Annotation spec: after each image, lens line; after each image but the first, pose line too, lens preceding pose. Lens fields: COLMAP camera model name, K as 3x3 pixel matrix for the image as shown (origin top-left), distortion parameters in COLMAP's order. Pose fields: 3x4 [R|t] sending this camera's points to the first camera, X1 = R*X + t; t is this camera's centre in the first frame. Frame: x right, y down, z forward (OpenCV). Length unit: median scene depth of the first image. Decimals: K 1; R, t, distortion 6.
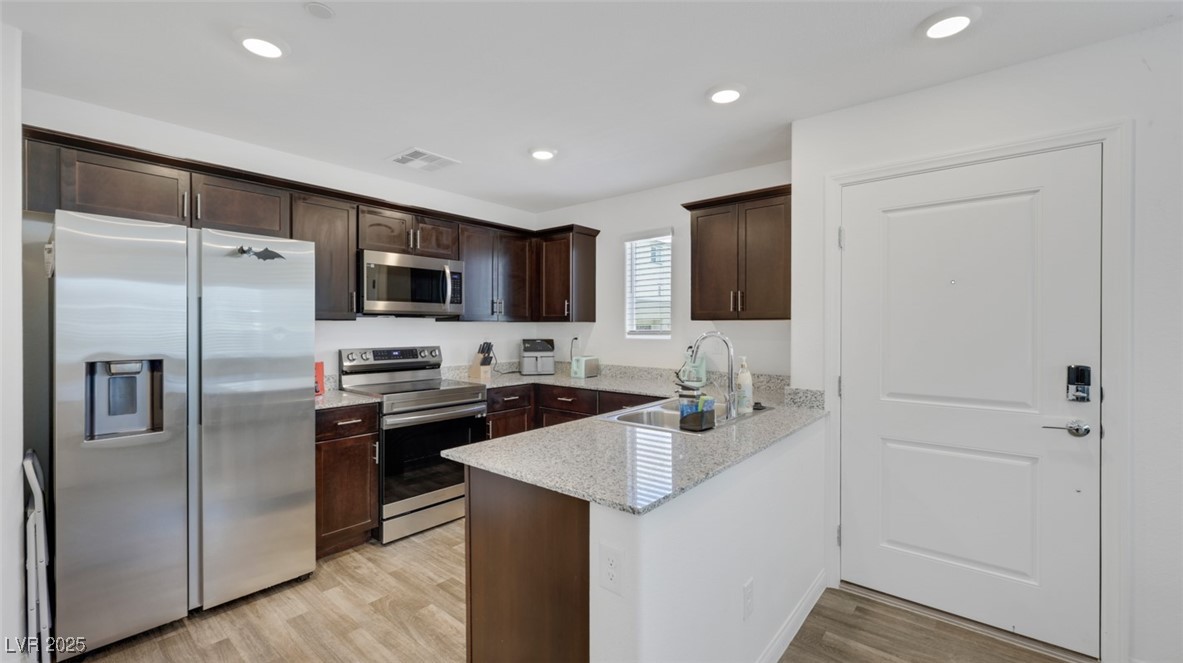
lens RADIAL K [[480.1, 0, 592.1], [0, 480.1, 330.1], [0, 0, 1]] dist [-0.004240, 0.001501]
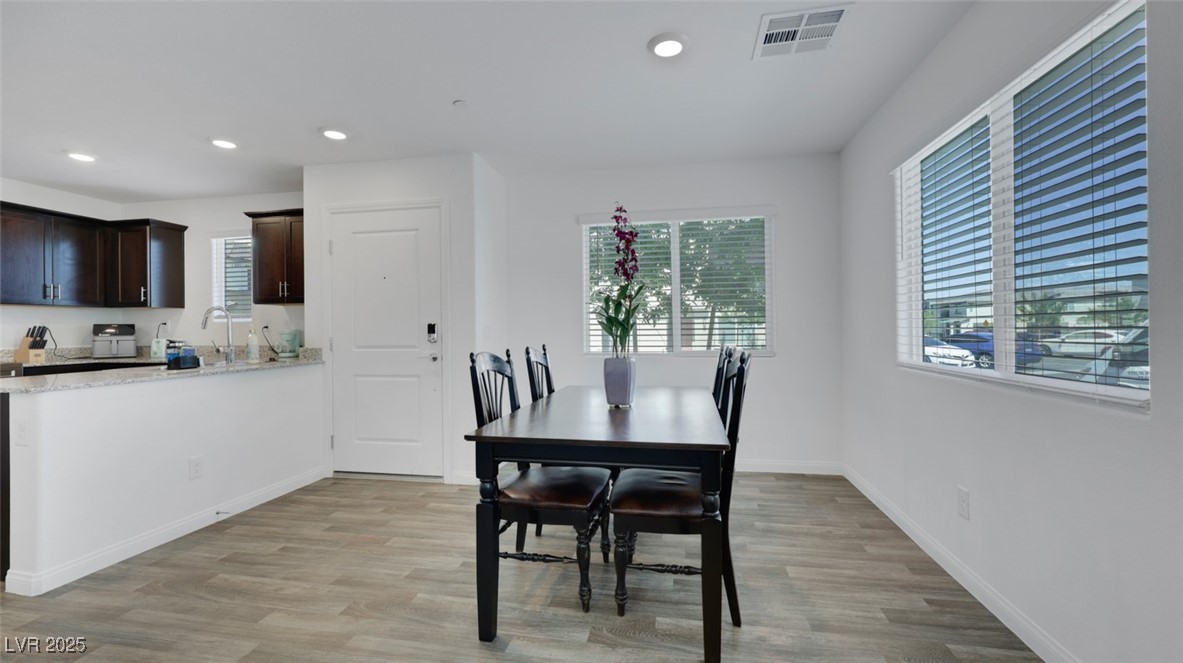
lens RADIAL K [[480.1, 0, 592.3], [0, 480.1, 326.6], [0, 0, 1]] dist [-0.004240, 0.001501]
pose [[0.869028, -0.007482, 0.494706, 0.312739], [0.014832, 0.999830, -0.010931, 0.058281], [-0.494541, 0.016837, 0.868991, -0.480968]]
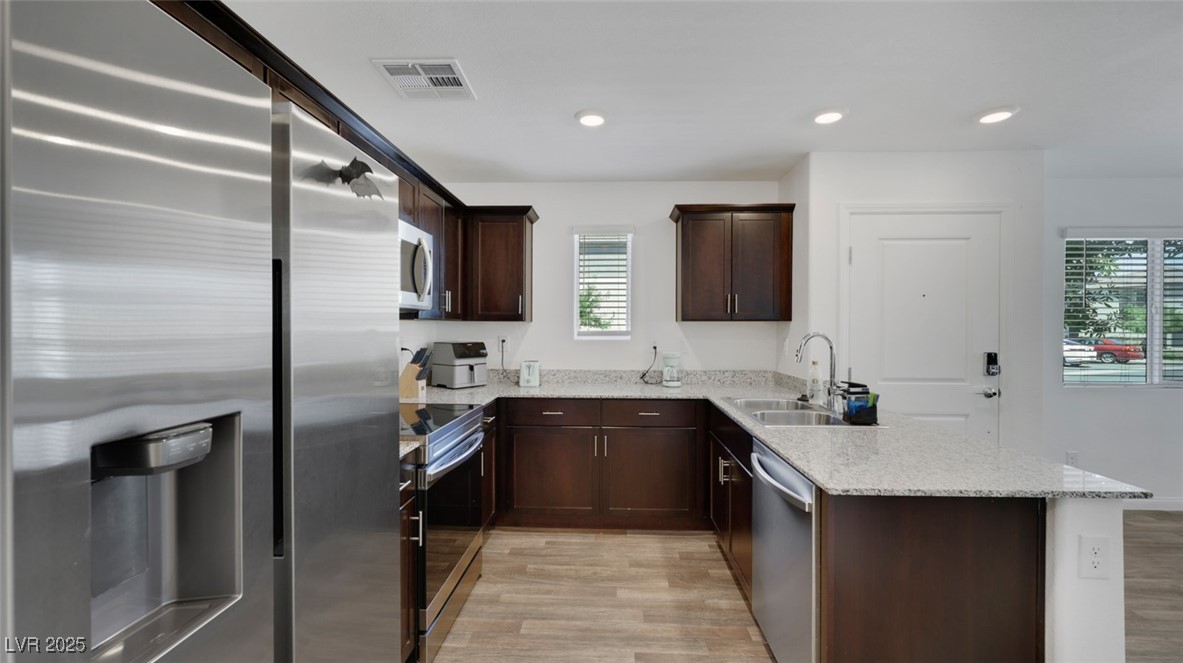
lens RADIAL K [[480.1, 0, 584.5], [0, 480.1, 331.1], [0, 0, 1]] dist [-0.004240, 0.001501]
pose [[0.791457, -0.005578, 0.611200, -0.503005], [0.002669, 0.999980, 0.005669, -0.004663], [-0.611219, -0.002856, 0.791456, 0.284164]]
